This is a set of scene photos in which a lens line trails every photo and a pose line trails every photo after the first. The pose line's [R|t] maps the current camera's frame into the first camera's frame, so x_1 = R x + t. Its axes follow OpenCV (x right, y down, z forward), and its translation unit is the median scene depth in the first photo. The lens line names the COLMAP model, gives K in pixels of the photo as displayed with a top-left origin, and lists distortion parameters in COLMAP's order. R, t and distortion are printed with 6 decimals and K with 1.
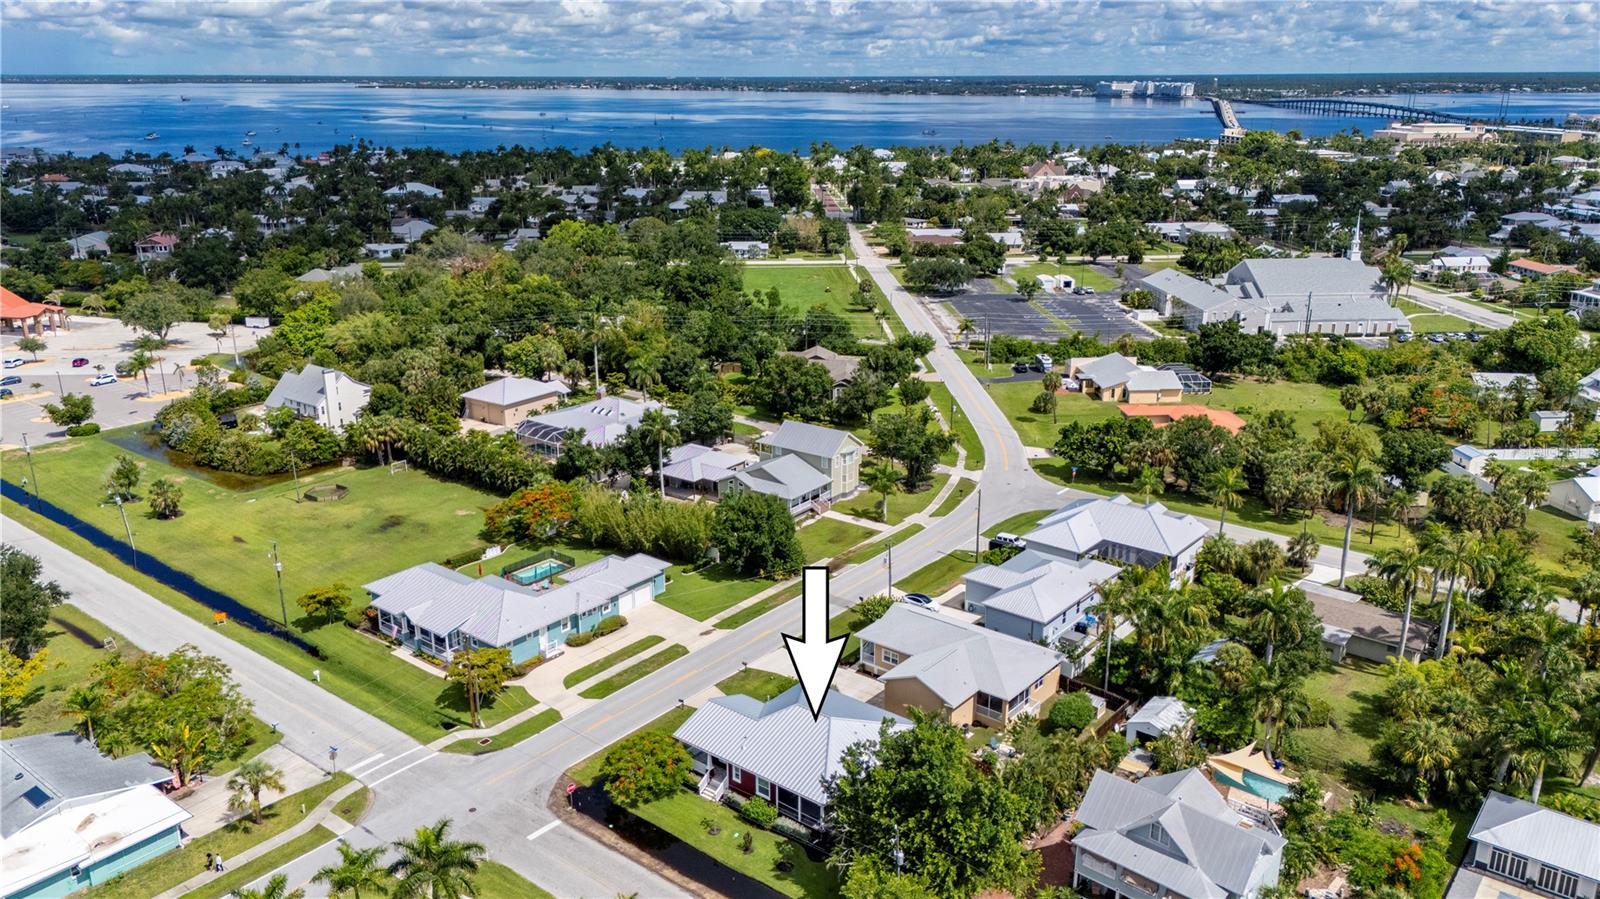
lens RADIAL K [[1176.2, 0, 792.8], [0, 1176.2, 450.2], [0, 0, 1]] dist [0.083969, -0.082302]
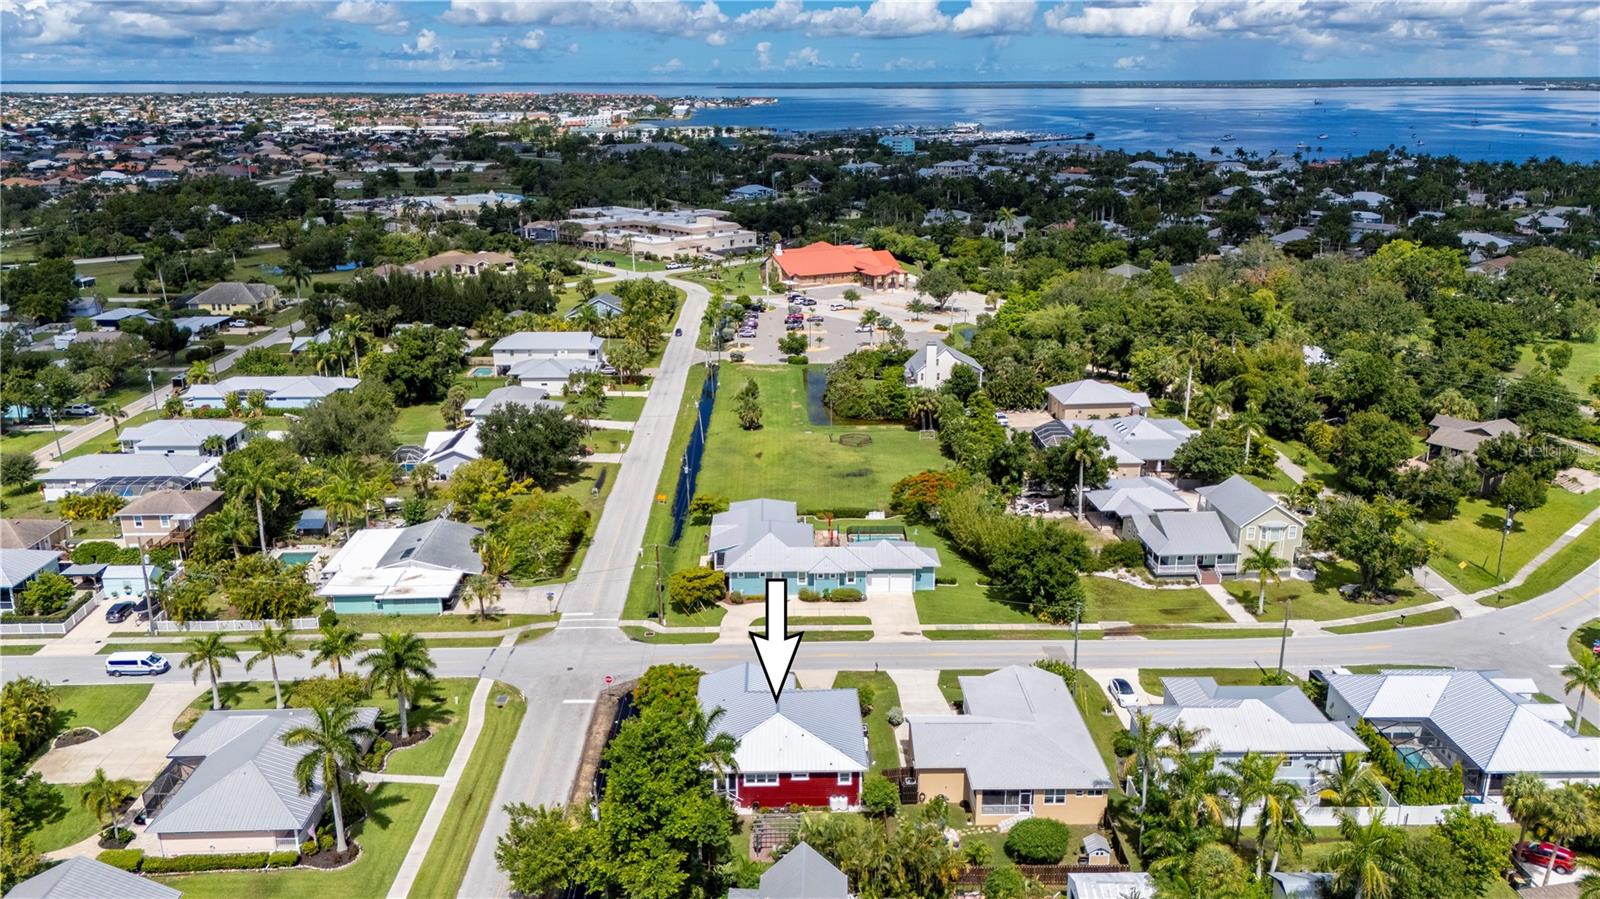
lens RADIAL K [[1176.2, 0, 792.8], [0, 1176.2, 450.2], [0, 0, 1]] dist [0.083969, -0.082302]
pose [[0.652800, 0.227101, -0.722688, 0.488136], [-0.229039, 0.968526, 0.097465, -0.063791], [0.722076, 0.101899, 0.684268, 0.193952]]
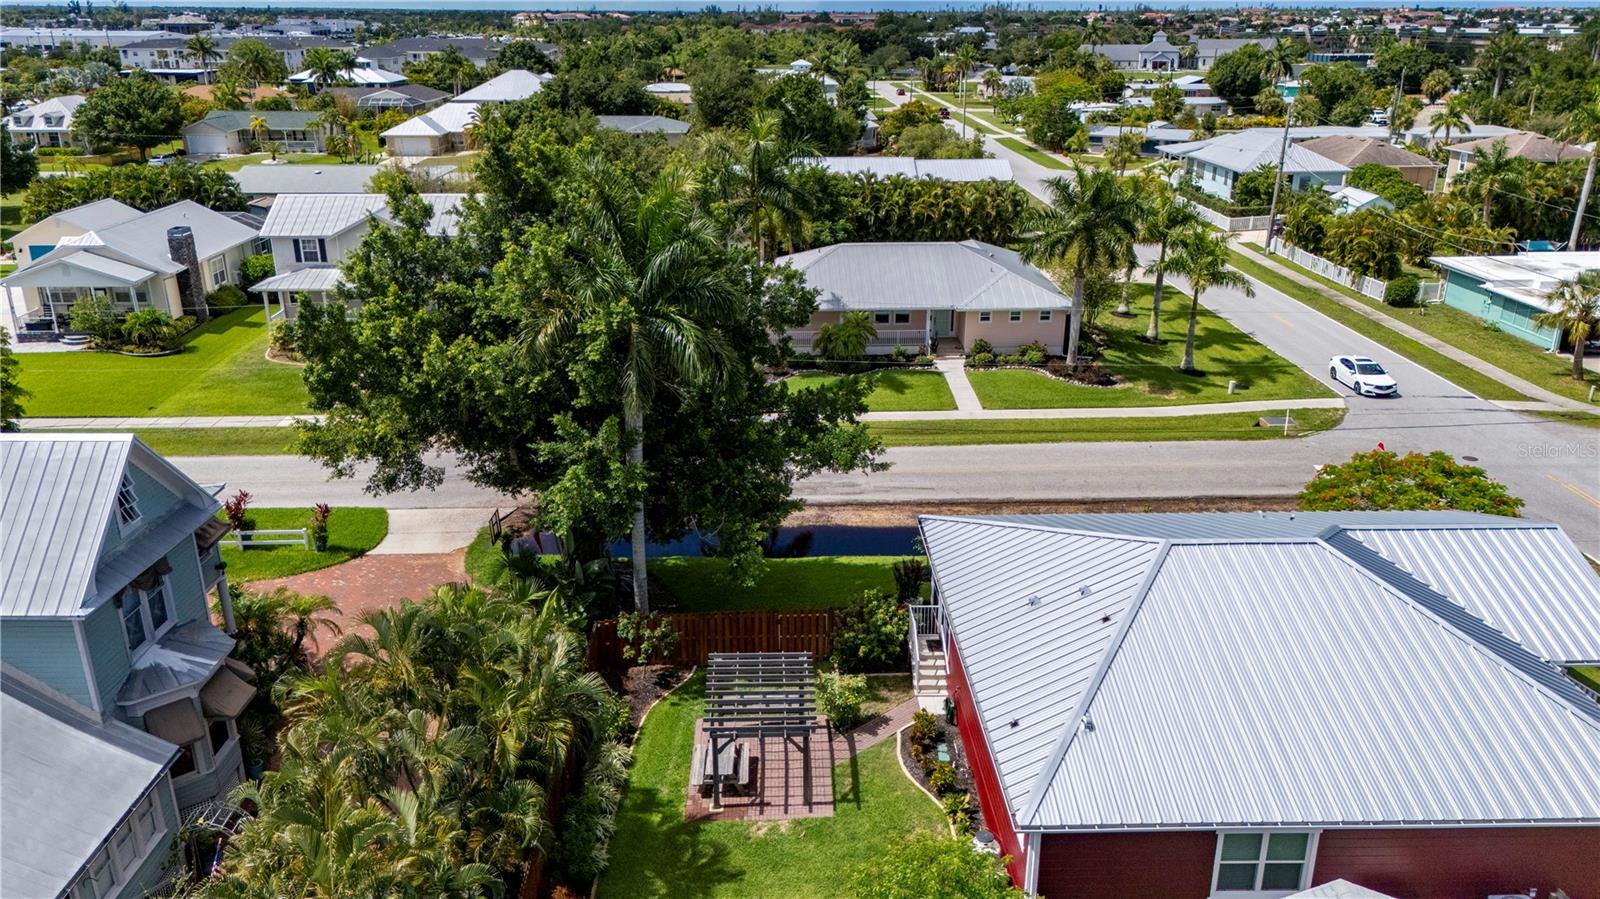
lens RADIAL K [[1185.5, 0, 800.0], [0, 1185.5, 449.5], [0, 0, 1]] dist [0.068921, -0.065740]
pose [[-0.759996, 0.234712, -0.606066, 0.184029], [-0.181136, 0.819071, 0.544345, 0.042263], [0.624176, 0.523481, -0.579976, 0.746549]]
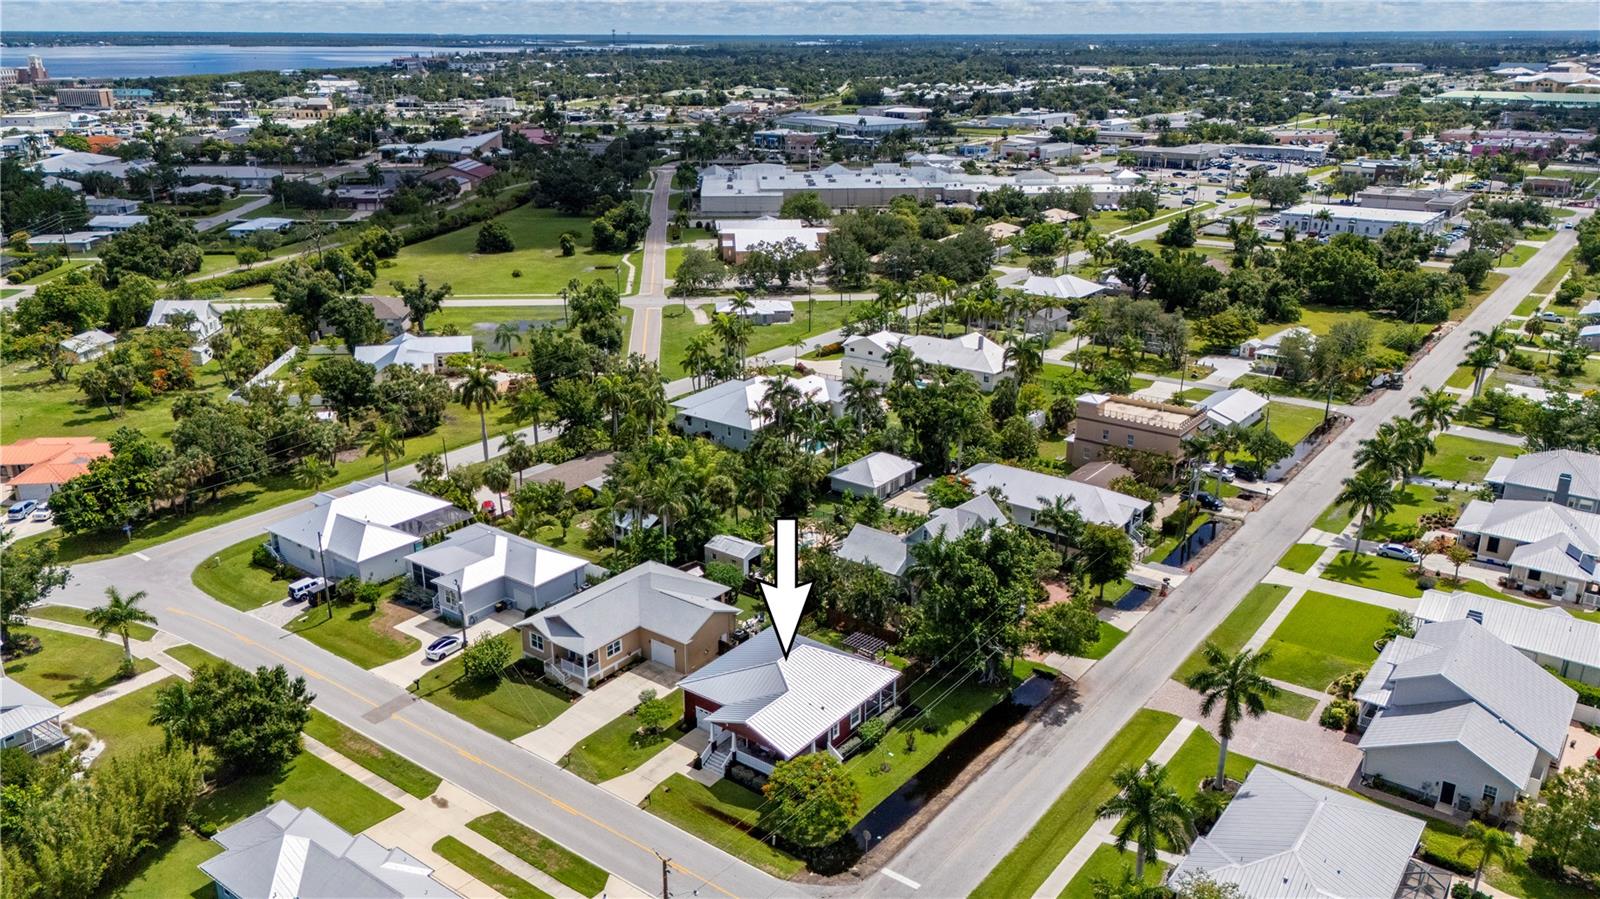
lens RADIAL K [[1176.2, 0, 792.8], [0, 1176.2, 450.2], [0, 0, 1]] dist [0.083969, -0.082302]
pose [[-0.030488, -0.326059, 0.944858, -0.621096], [0.294262, 0.900476, 0.320238, -0.189139], [-0.955238, 0.287799, 0.068493, 0.594397]]
